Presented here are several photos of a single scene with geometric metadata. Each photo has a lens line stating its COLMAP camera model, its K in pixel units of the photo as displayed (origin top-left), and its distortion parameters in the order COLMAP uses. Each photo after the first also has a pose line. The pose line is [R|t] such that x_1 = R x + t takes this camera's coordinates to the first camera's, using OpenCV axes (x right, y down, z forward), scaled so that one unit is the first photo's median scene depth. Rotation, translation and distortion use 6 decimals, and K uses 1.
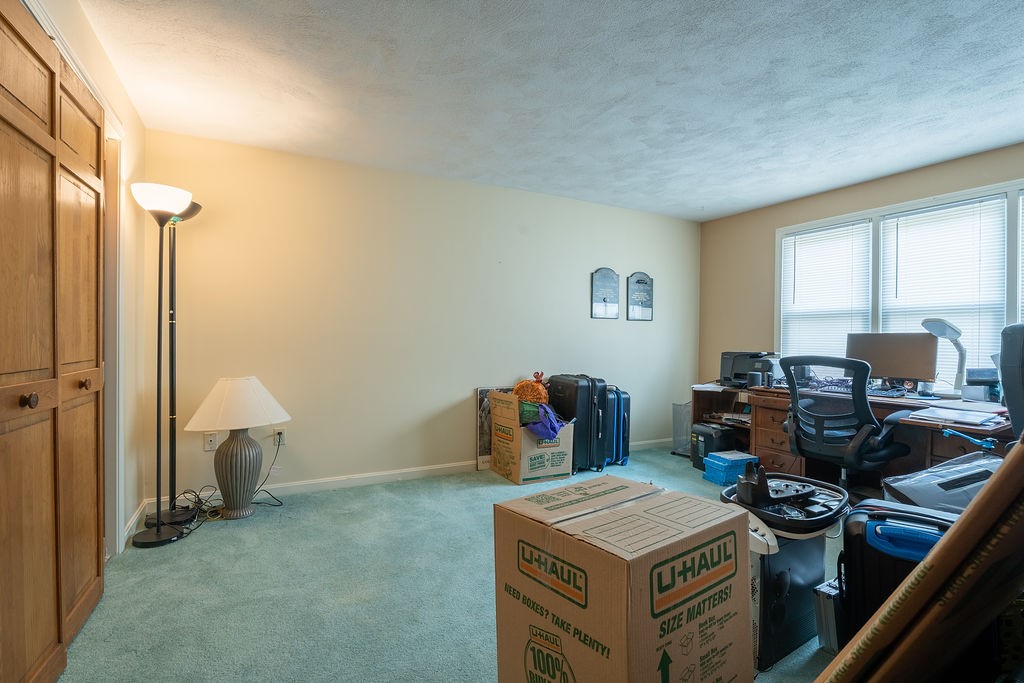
lens RADIAL K [[473.5, 0, 511.5], [0, 473.5, 337.5], [0, 0, 1]] dist [-0.013873, 0.000363]
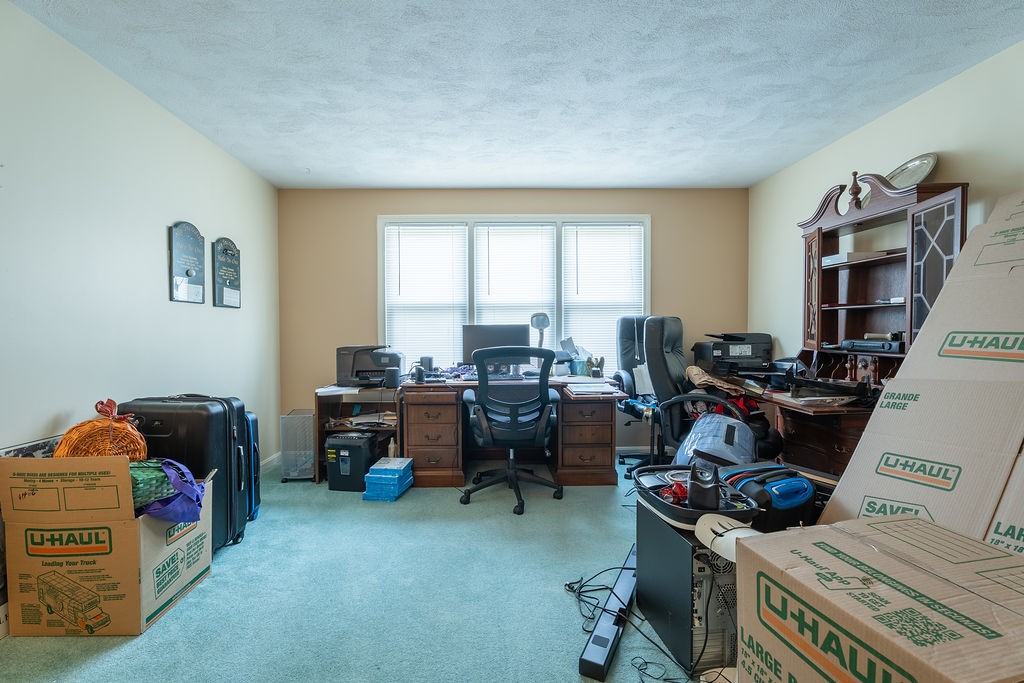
lens RADIAL K [[473.5, 0, 511.9], [0, 473.5, 342.6], [0, 0, 1]] dist [-0.013873, 0.000363]
pose [[0.453650, -0.033872, 0.890536, -0.211008], [0.010443, 0.999411, 0.032693, -0.003012], [-0.891119, -0.005531, 0.453737, 0.401610]]
